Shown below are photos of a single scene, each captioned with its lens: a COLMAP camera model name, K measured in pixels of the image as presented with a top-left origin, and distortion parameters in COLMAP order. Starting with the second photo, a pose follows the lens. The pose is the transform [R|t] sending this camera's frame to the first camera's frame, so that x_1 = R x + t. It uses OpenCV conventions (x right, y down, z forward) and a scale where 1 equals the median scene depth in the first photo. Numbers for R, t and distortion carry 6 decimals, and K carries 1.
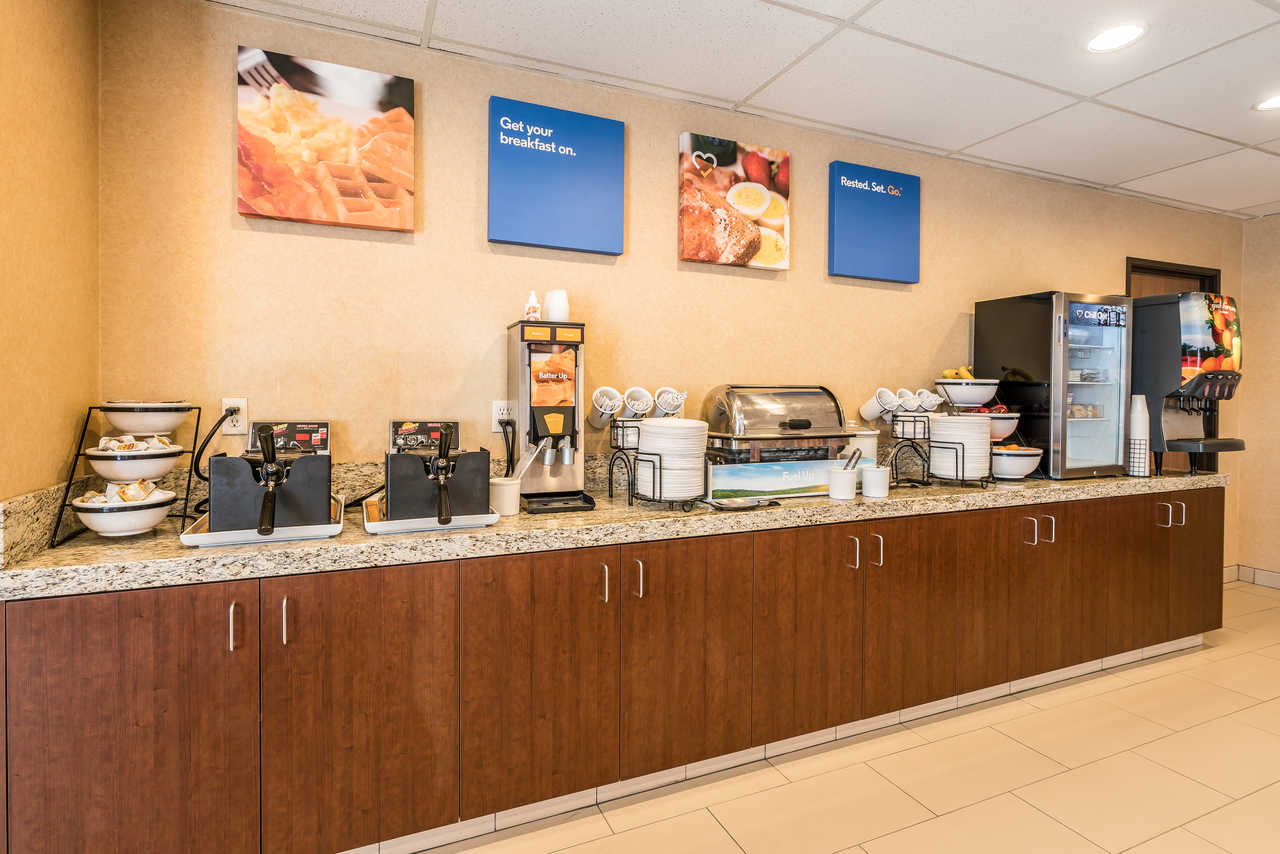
lens RADIAL K [[650.8, 0, 640.3], [0, 650.8, 415.2], [0, 0, 1]] dist [-0.004021, -0.000065]
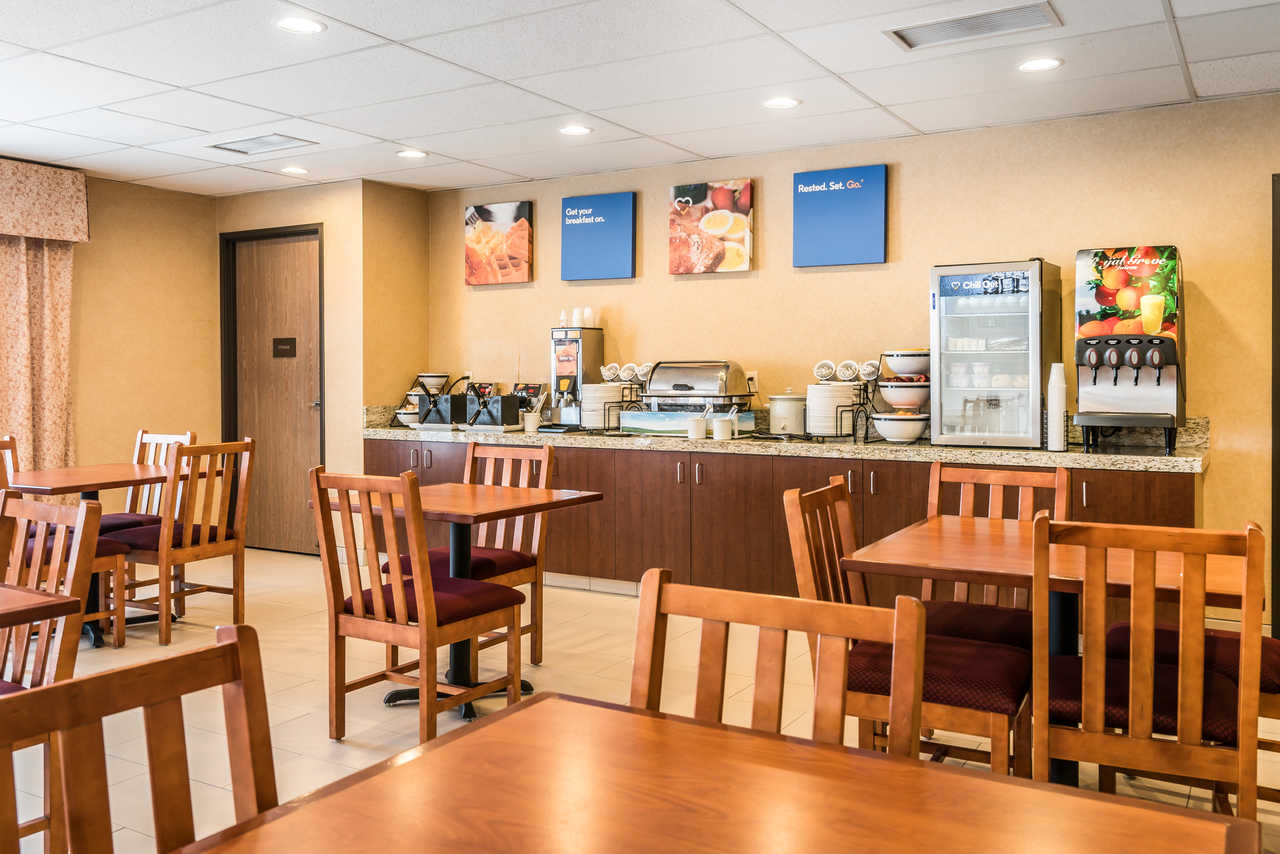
lens RADIAL K [[1055.4, 0, 640.0], [0, 1055.4, 427.0], [0, 0, 1]] dist [0.001566, -0.000424]
pose [[0.579900, 0.036918, -0.813851, 1.958104], [-0.018083, 0.999310, 0.032446, 0.025350], [0.814487, -0.004099, 0.580167, -0.423999]]
